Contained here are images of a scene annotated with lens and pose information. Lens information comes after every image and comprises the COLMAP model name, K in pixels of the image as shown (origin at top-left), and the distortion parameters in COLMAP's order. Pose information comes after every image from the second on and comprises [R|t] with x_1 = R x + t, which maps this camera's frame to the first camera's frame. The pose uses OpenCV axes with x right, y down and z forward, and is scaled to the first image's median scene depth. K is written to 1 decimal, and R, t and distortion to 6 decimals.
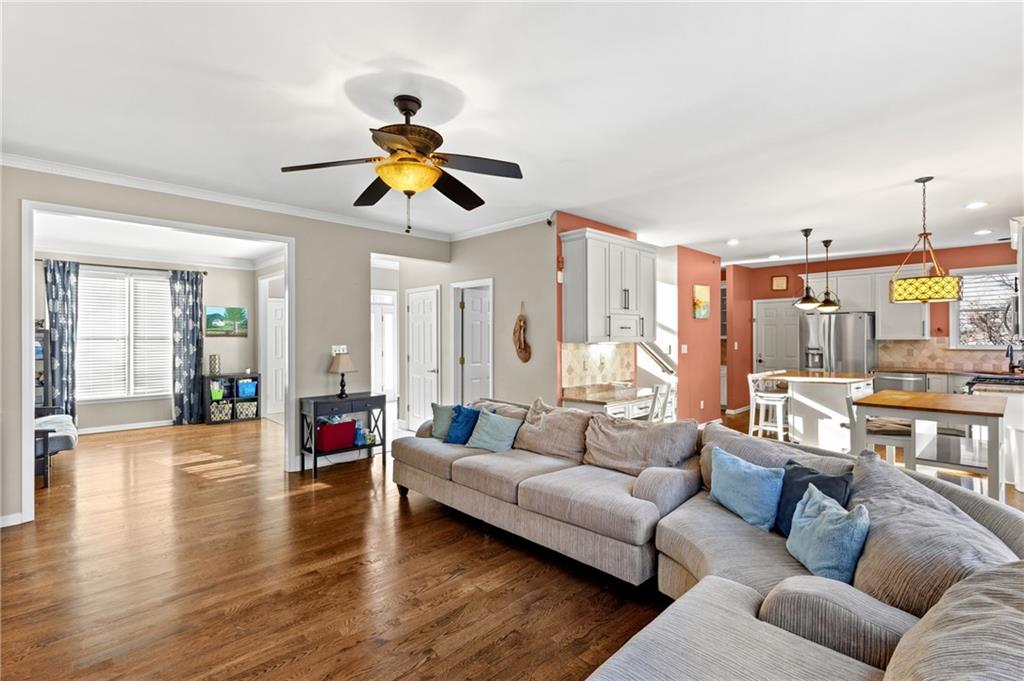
lens RADIAL K [[472.9, 0, 511.1], [0, 472.9, 338.7], [0, 0, 1]] dist [0.013392, 0.000481]
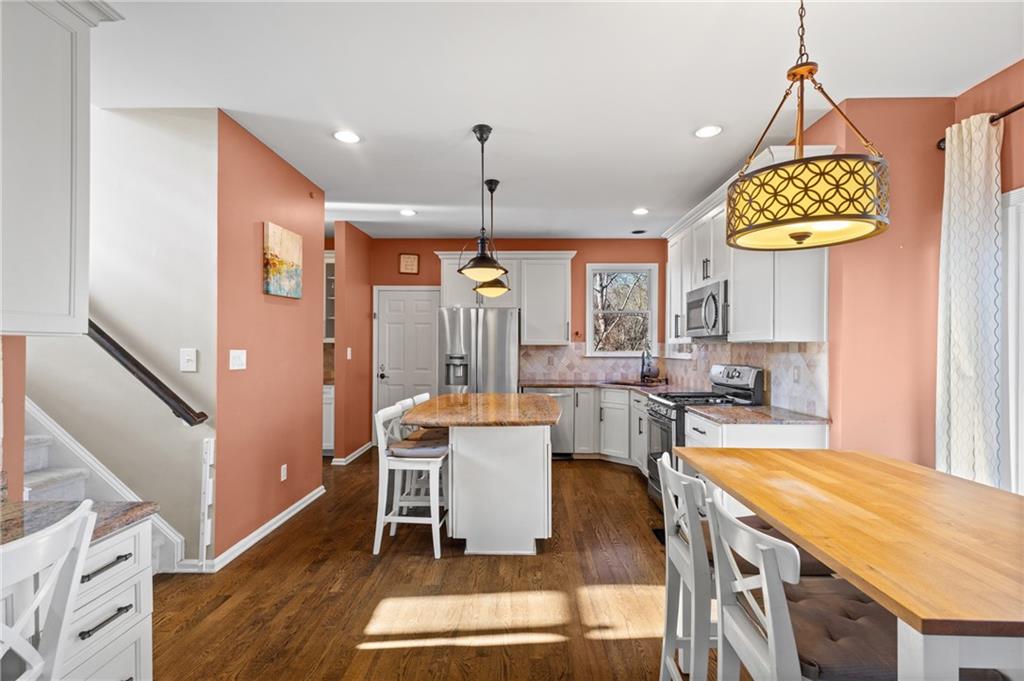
lens RADIAL K [[472.9, 0, 514.8], [0, 472.9, 345.2], [0, 0, 1]] dist [0.013392, 0.000481]
pose [[0.705623, 0.011168, 0.708499, 0.226198], [-0.005464, 0.999932, -0.010320, 0.011174], [-0.708566, 0.003410, 0.705636, 0.491681]]
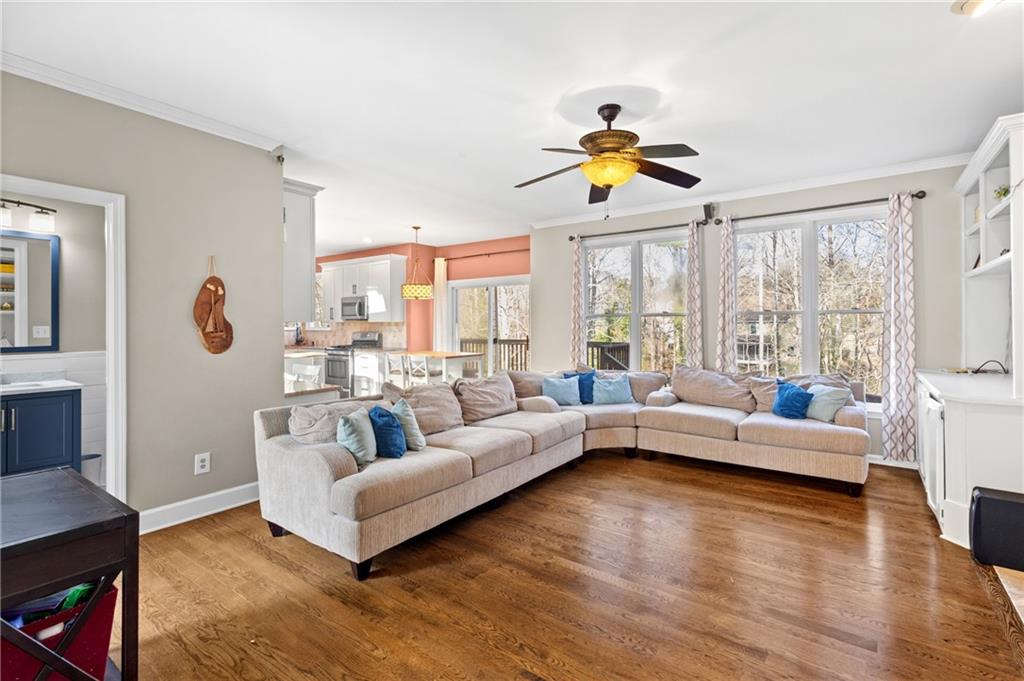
lens RADIAL K [[472.9, 0, 514.8], [0, 472.9, 332.4], [0, 0, 1]] dist [0.013392, 0.000481]
pose [[-0.183743, -0.015364, 0.982854, -0.491296], [0.005099, 0.999849, 0.016583, 0.009915], [-0.982961, 0.008059, -0.183637, 0.539123]]
